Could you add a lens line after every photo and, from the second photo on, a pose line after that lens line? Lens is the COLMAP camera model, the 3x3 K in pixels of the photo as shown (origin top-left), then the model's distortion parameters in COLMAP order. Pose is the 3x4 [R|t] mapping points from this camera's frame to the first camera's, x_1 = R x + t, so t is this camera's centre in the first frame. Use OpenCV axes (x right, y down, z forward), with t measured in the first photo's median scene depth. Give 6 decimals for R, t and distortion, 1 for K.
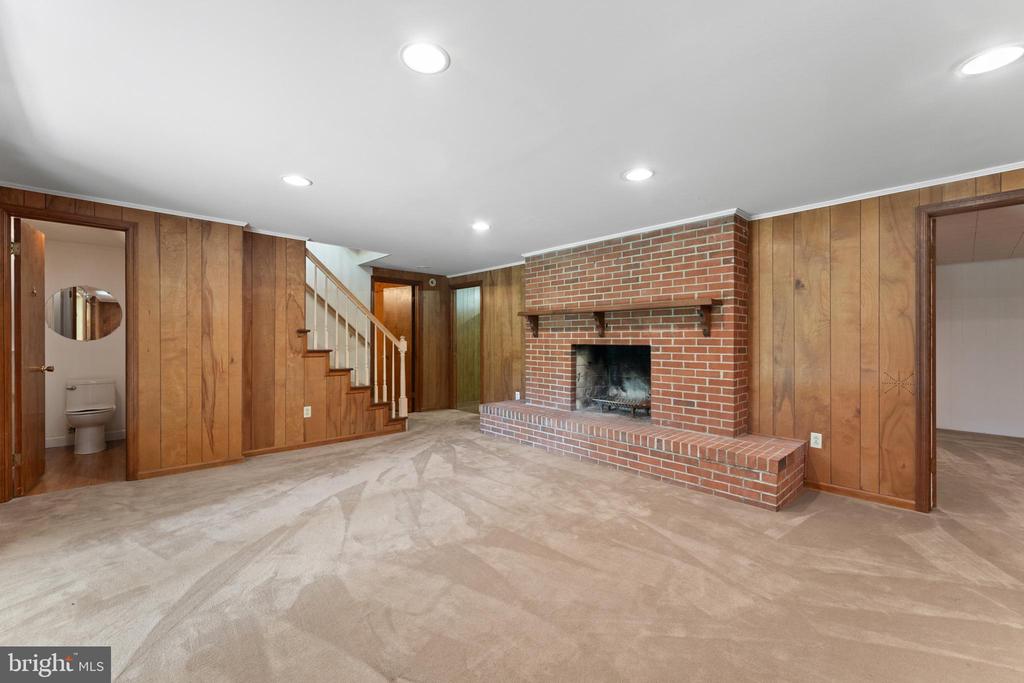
lens RADIAL K [[414.9, 0, 513.0], [0, 414.9, 340.6], [0, 0, 1]] dist [0.000815, 0.000058]
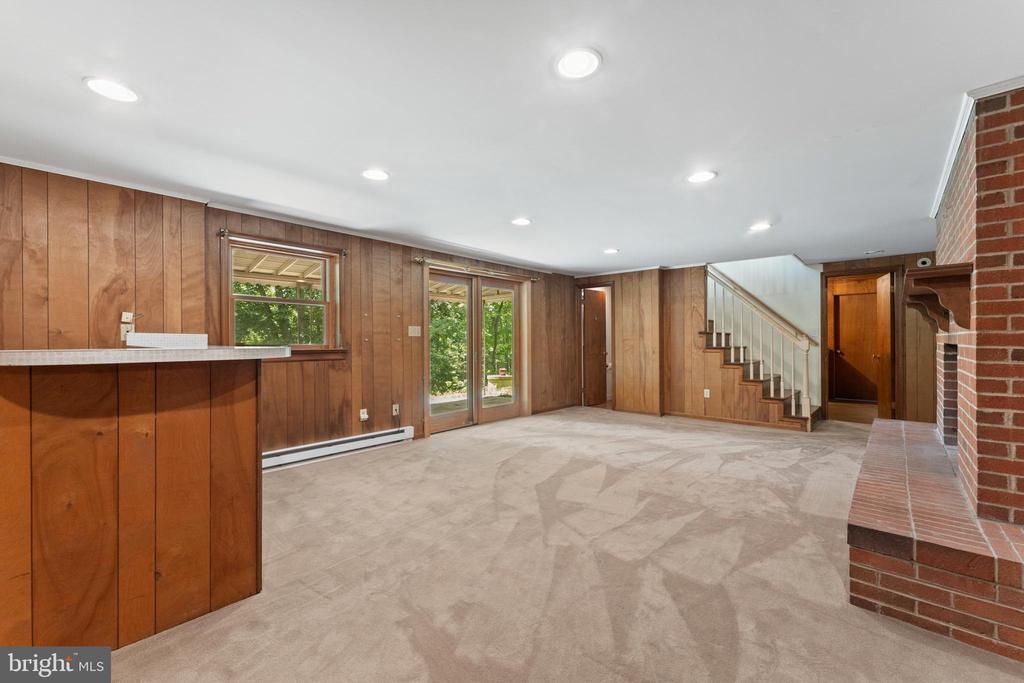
lens RADIAL K [[414.9, 0, 503.9], [0, 414.9, 343.4], [0, 0, 1]] dist [0.000815, 0.000058]
pose [[0.060145, 0.002614, -0.998186, 0.856317], [0.004646, 0.999985, 0.002898, 0.005322], [0.998179, -0.004812, 0.060132, 0.295708]]
